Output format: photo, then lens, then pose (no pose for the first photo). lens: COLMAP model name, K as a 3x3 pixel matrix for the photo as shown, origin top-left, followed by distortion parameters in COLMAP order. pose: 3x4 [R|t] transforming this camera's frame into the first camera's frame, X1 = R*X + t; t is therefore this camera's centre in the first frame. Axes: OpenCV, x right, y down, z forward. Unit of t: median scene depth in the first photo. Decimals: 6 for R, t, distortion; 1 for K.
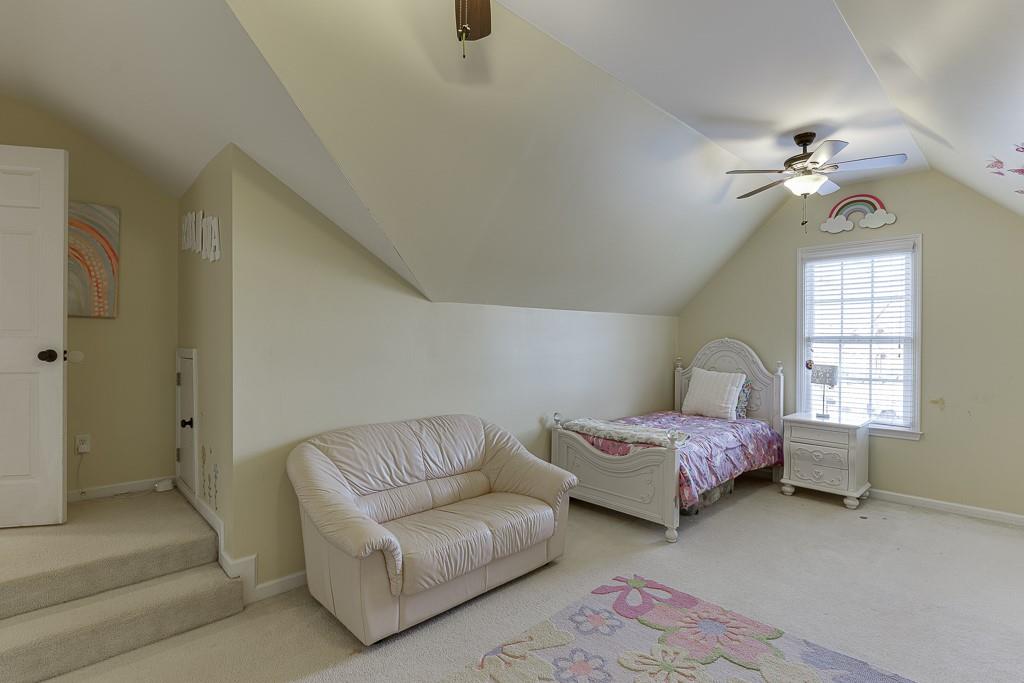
lens RADIAL K [[481.1, 0, 516.4], [0, 481.1, 341.0], [0, 0, 1]] dist [-0.008429, 0.000151]
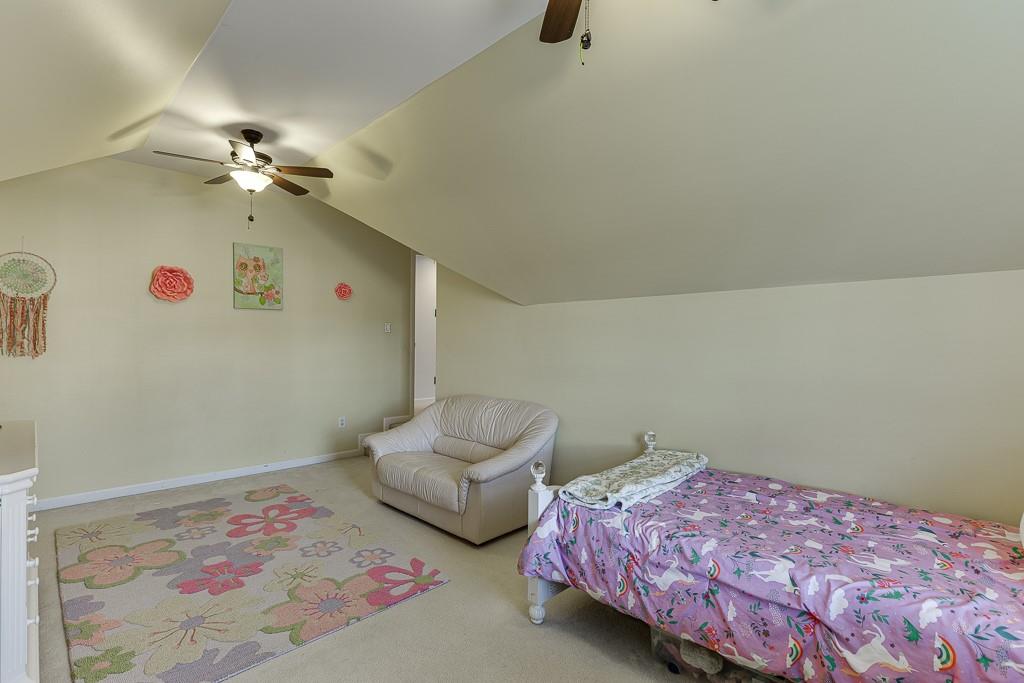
lens RADIAL K [[481.1, 0, 516.4], [0, 481.1, 344.9], [0, 0, 1]] dist [-0.008429, 0.000151]
pose [[0.021397, 0.000462, -0.999771, 1.330761], [0.001697, 0.999998, 0.000499, 0.021274], [0.999770, -0.001708, 0.021396, 1.252978]]
